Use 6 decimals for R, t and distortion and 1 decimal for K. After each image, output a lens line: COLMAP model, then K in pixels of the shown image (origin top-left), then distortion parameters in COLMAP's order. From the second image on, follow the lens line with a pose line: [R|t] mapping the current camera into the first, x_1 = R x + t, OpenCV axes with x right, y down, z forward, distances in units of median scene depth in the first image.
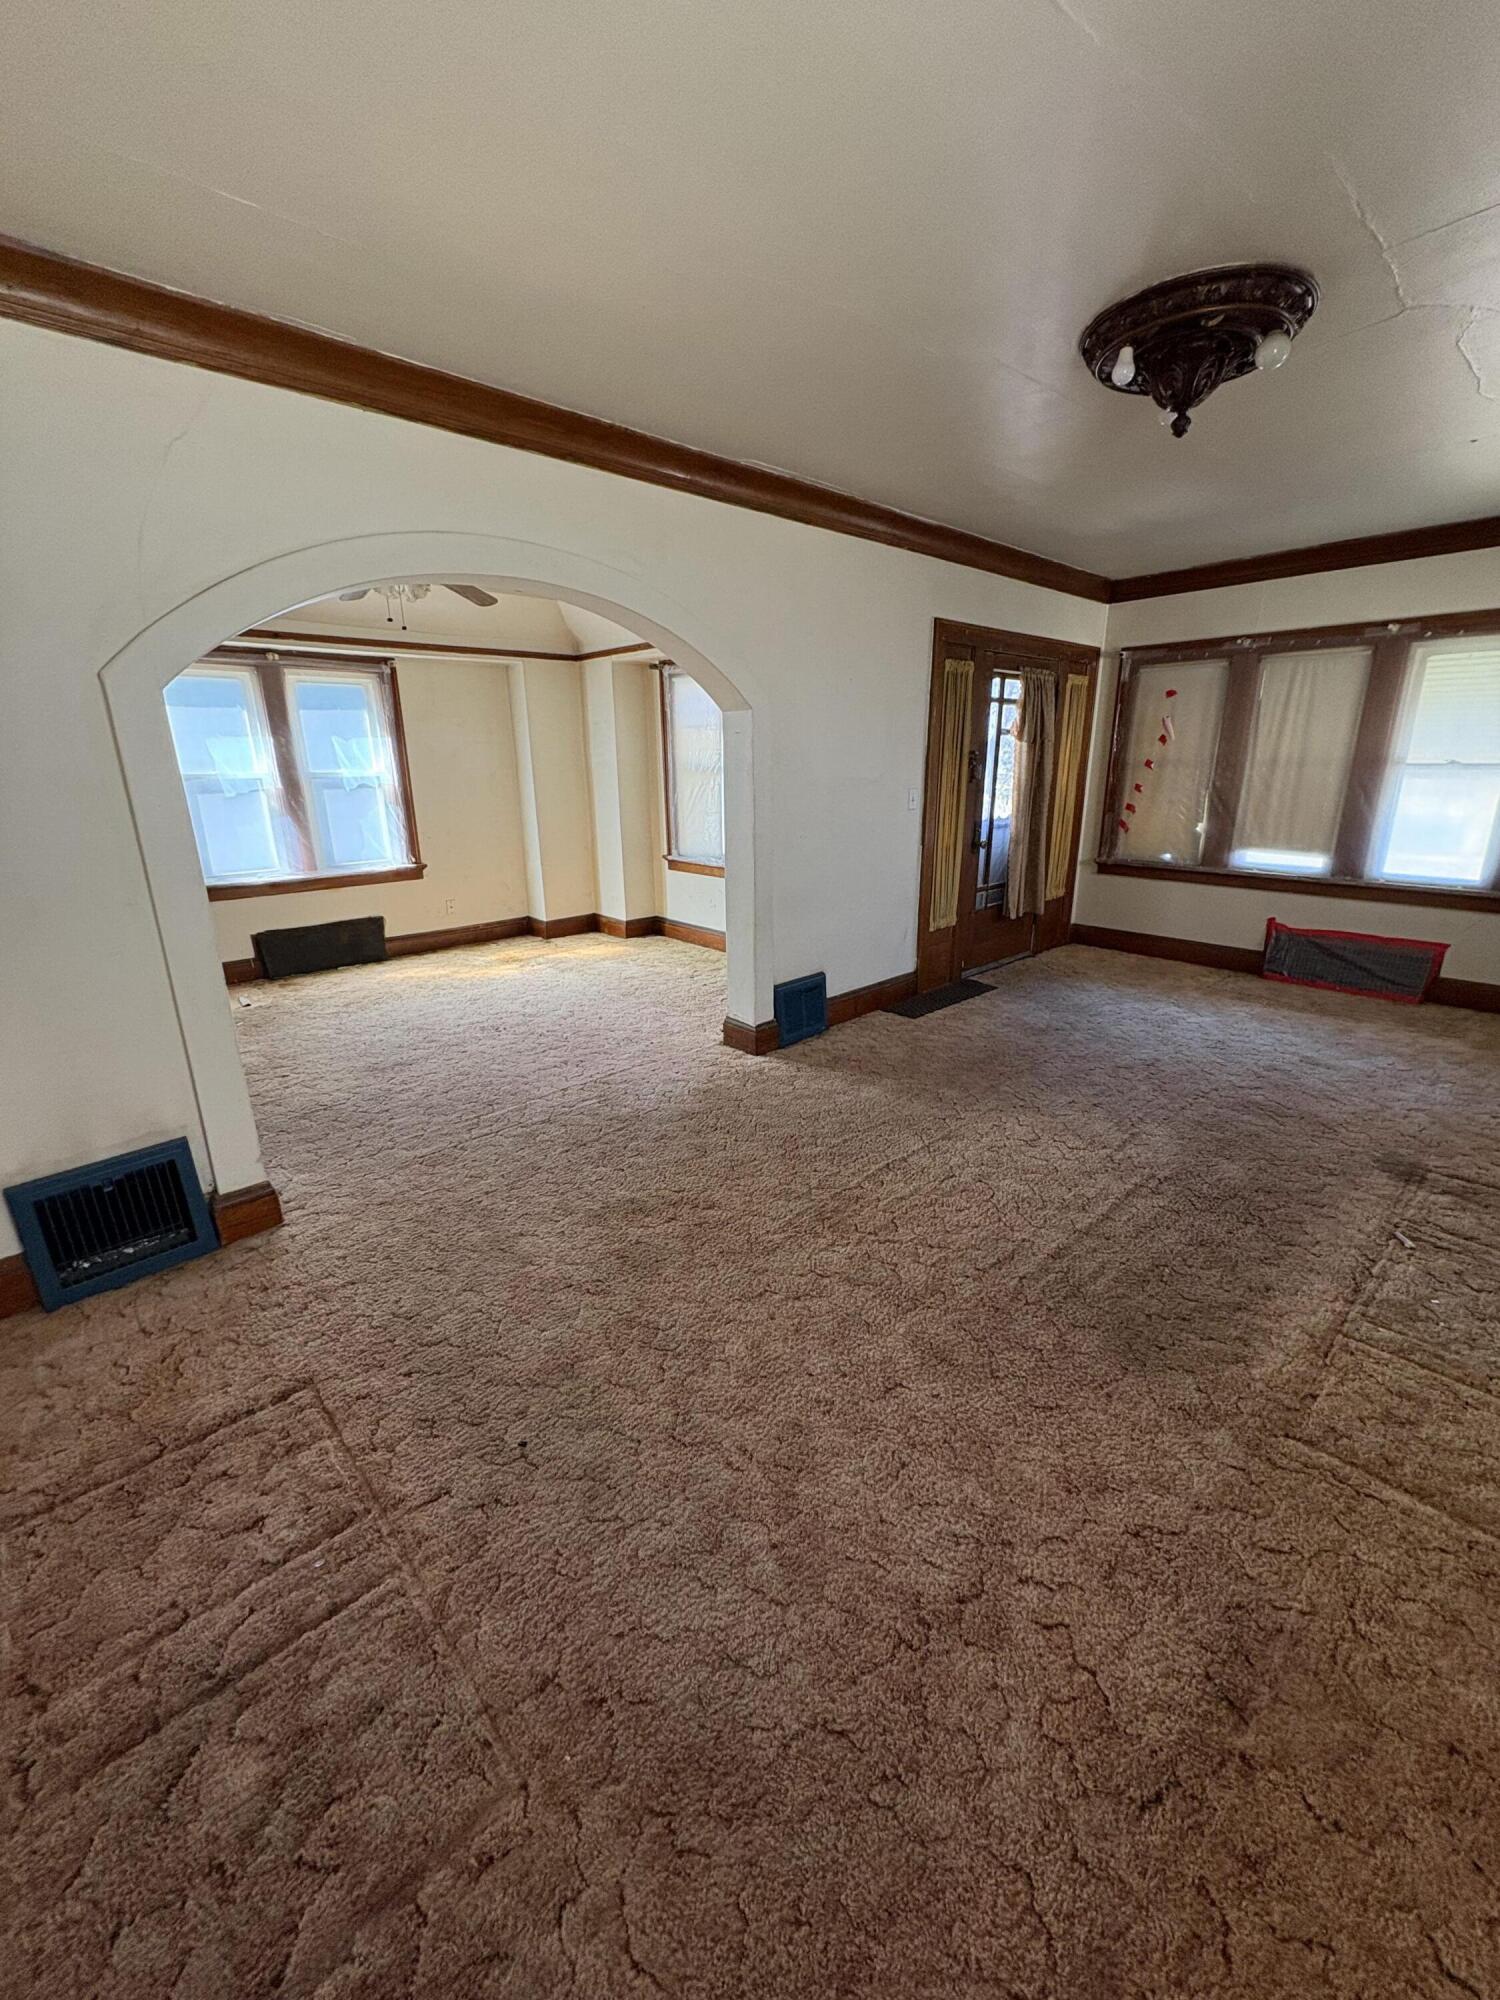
lens RADIAL K [[795.1, 0, 753.6], [0, 795.1, 995.3], [0, 0, 1]] dist [0.000943, 0.000001]
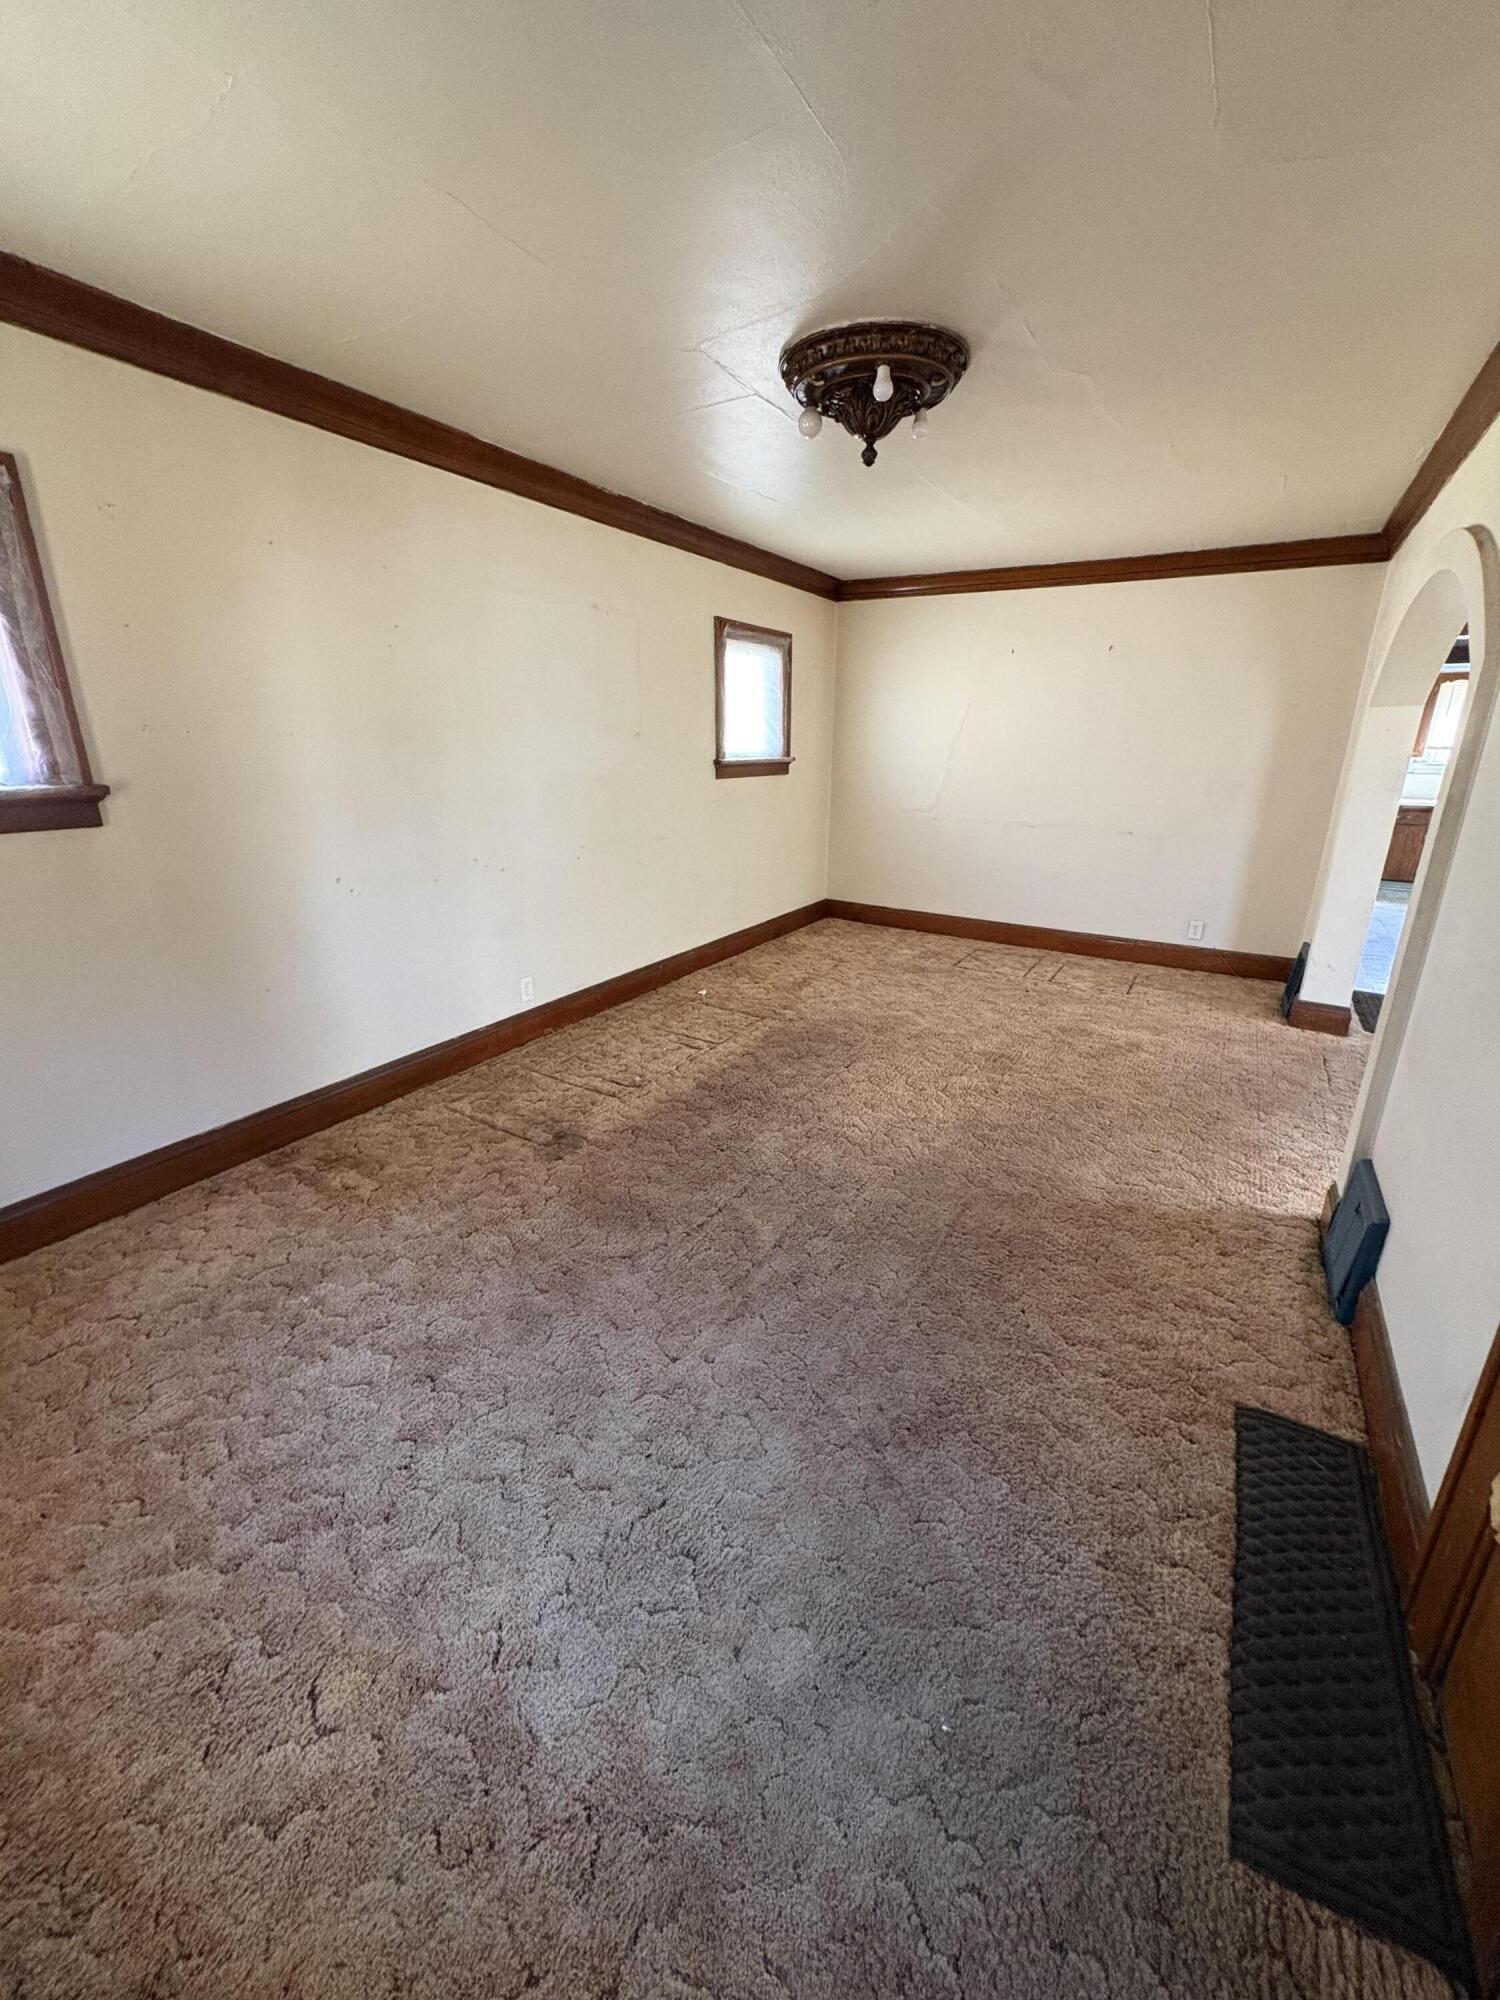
lens RADIAL K [[795.1, 0, 753.6], [0, 795.1, 995.3], [0, 0, 1]] dist [0.000943, 0.000001]
pose [[-0.959902, 0.090056, -0.265475, 0.632575], [-0.078553, 0.822649, 0.563097, -0.424132], [0.269103, 0.561372, -0.782588, 1.350016]]
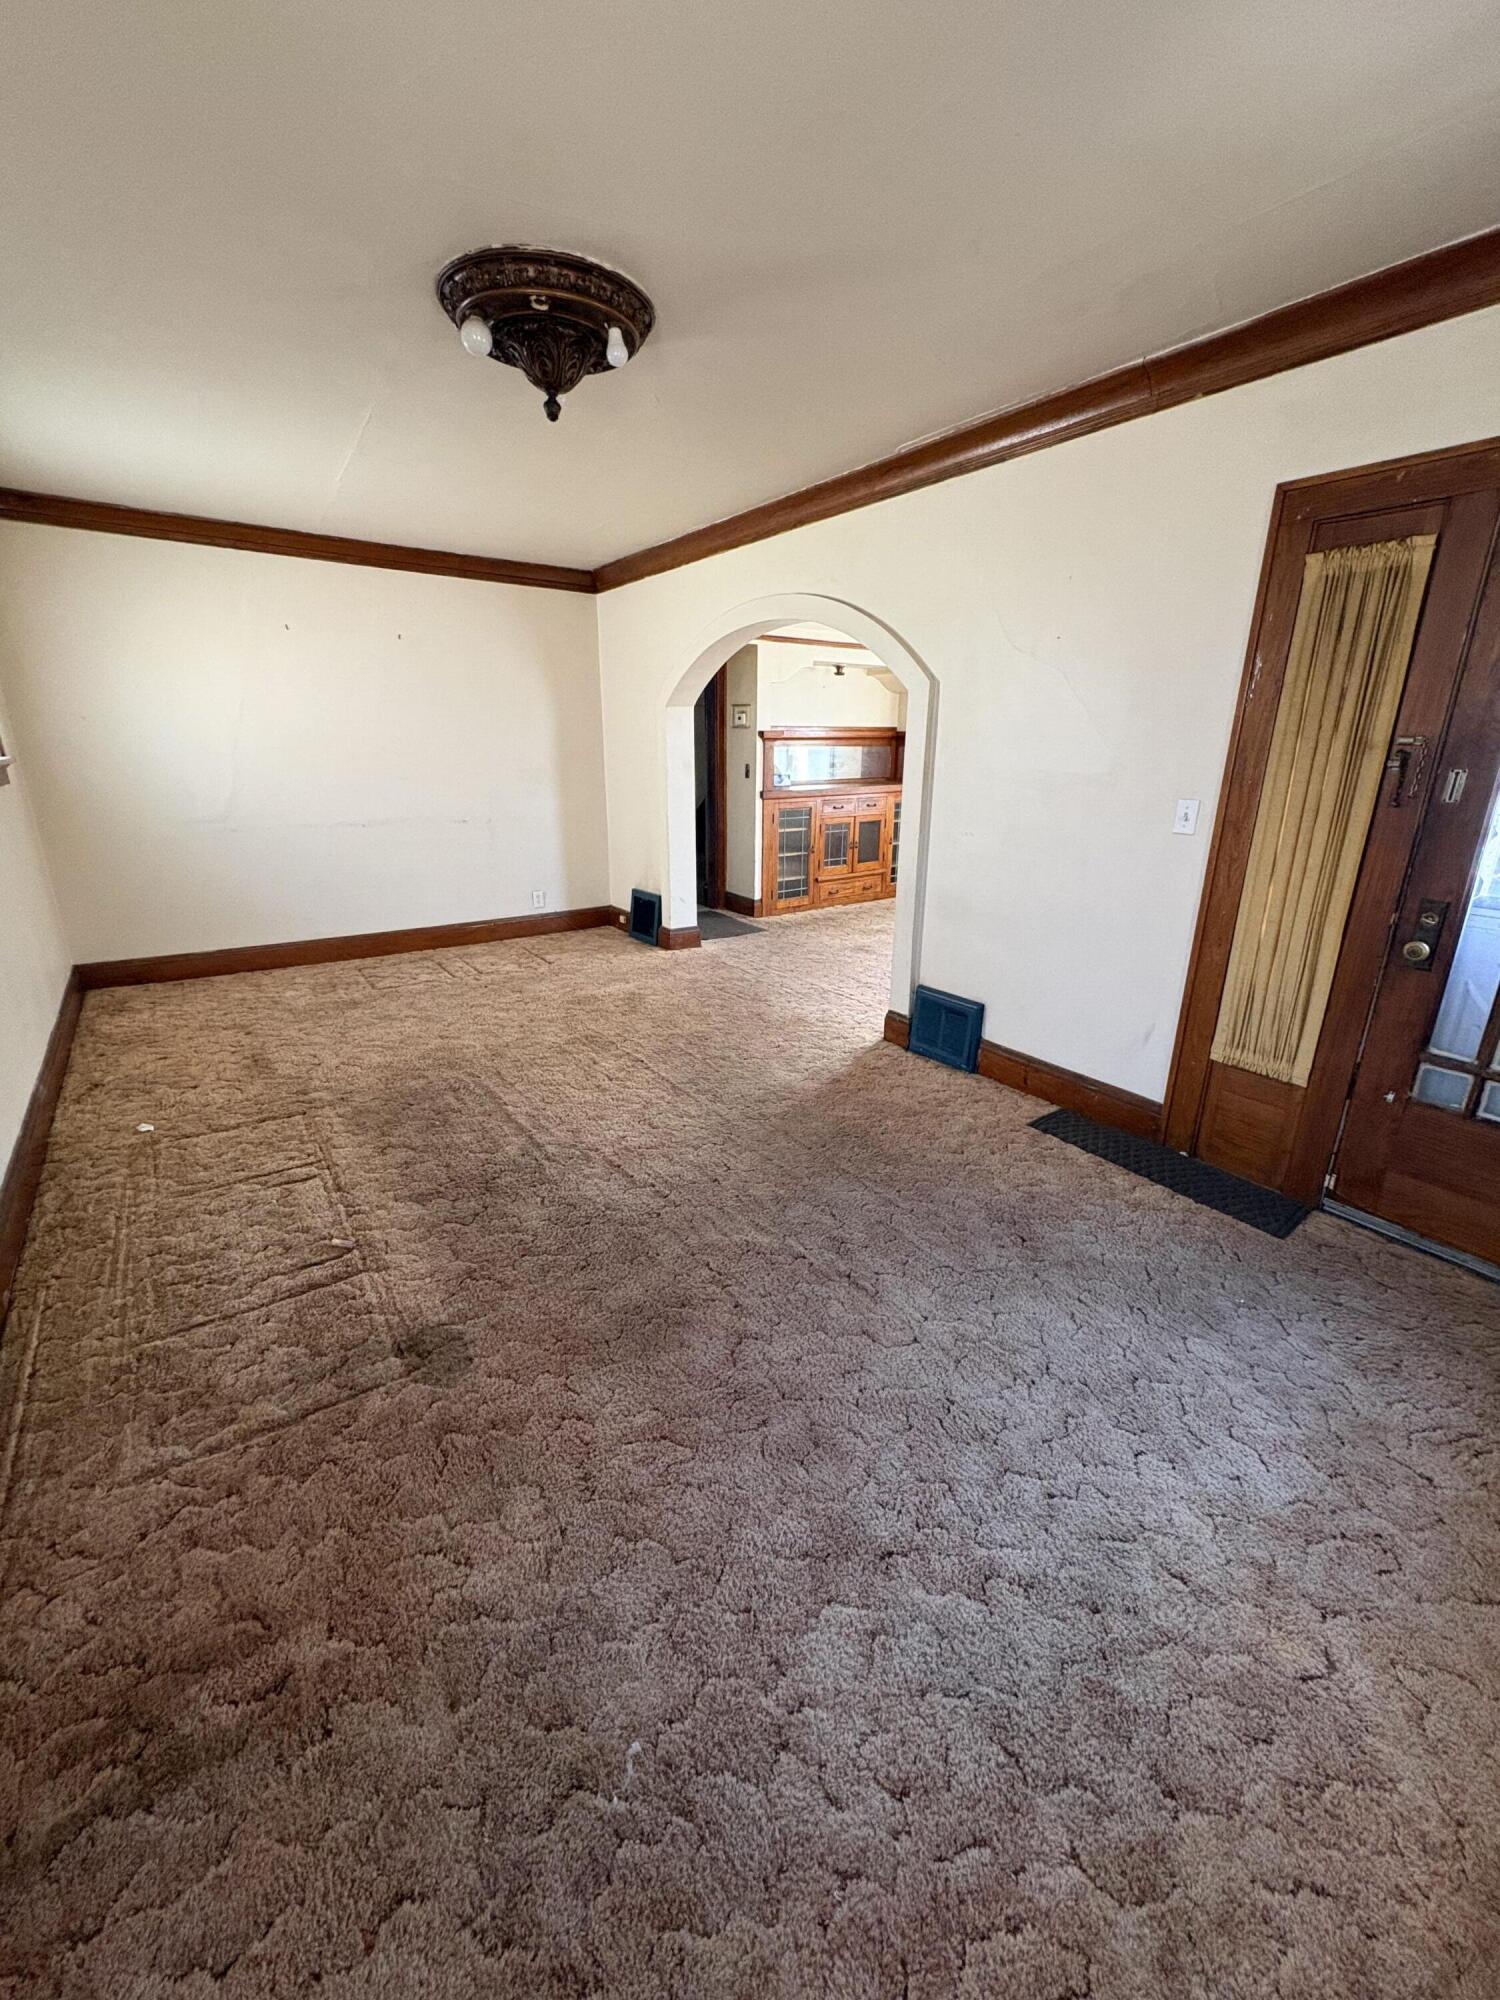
lens RADIAL K [[795.1, 0, 753.6], [0, 795.1, 995.3], [0, 0, 1]] dist [0.000943, 0.000001]
pose [[-0.125623, 0.314309, -0.940972, 1.006802], [-0.292173, 0.894699, 0.337859, -0.279588], [0.948079, 0.317370, -0.020562, 0.893557]]
